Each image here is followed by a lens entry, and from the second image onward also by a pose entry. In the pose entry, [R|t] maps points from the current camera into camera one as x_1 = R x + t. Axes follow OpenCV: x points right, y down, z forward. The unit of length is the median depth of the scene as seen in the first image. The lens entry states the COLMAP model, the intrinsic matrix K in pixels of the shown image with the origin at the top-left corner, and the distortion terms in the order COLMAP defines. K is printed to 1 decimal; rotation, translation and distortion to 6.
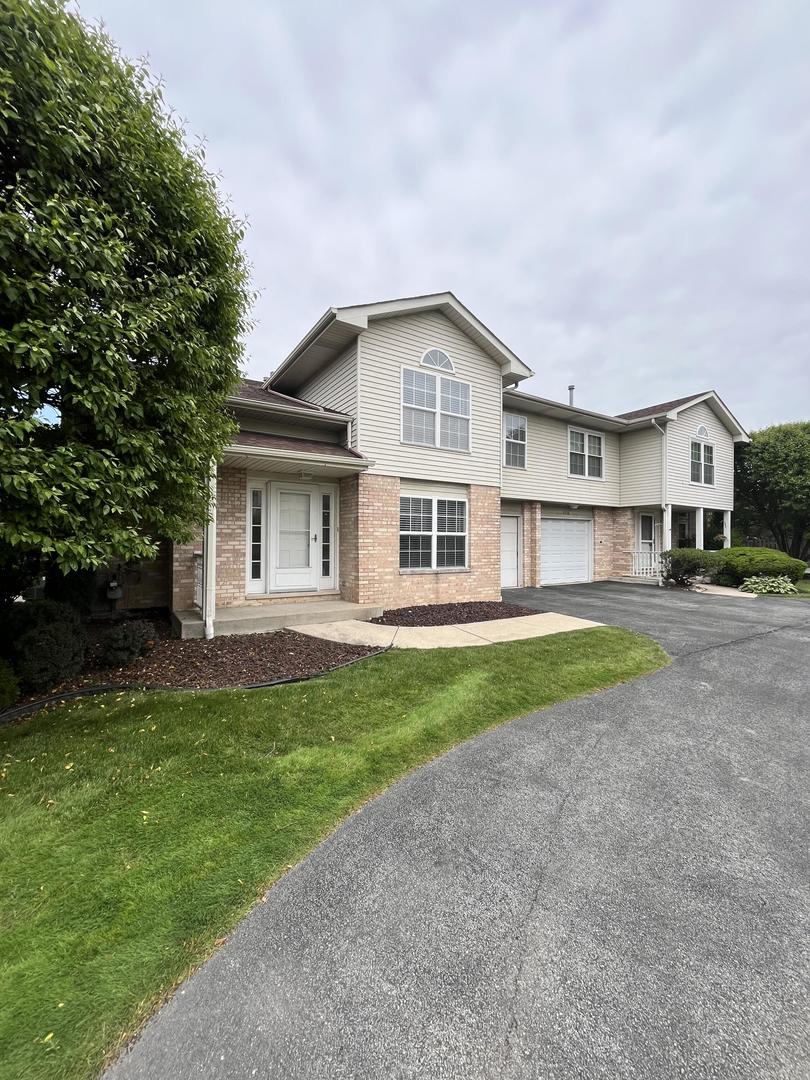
lens RADIAL K [[435.3, 0, 405.3], [0, 435.3, 538.6], [0, 0, 1]] dist [-0.003248, 0.000197]
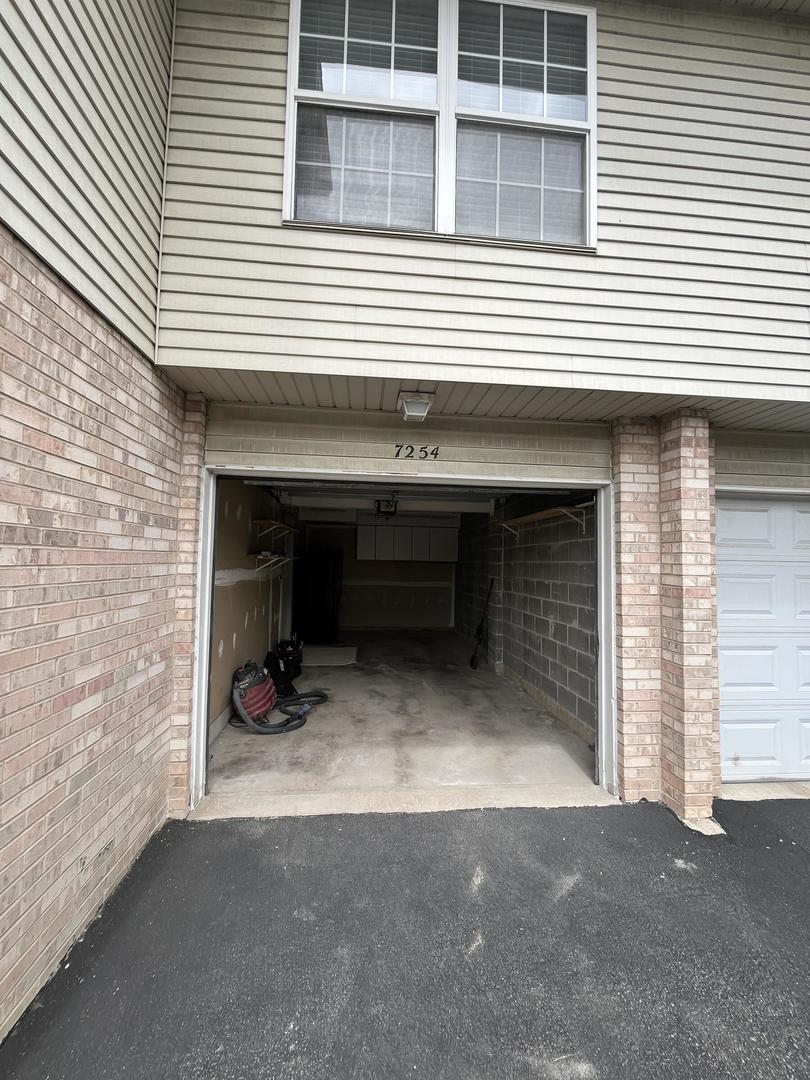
lens RADIAL K [[435.3, 0, 403.9], [0, 435.3, 538.6], [0, 0, 1]] dist [-0.003248, 0.000197]
pose [[0.888038, -0.014684, -0.459536, 0.275795], [-0.013815, 0.998186, -0.058593, -0.007686], [0.459563, 0.058382, 0.886224, 0.742690]]
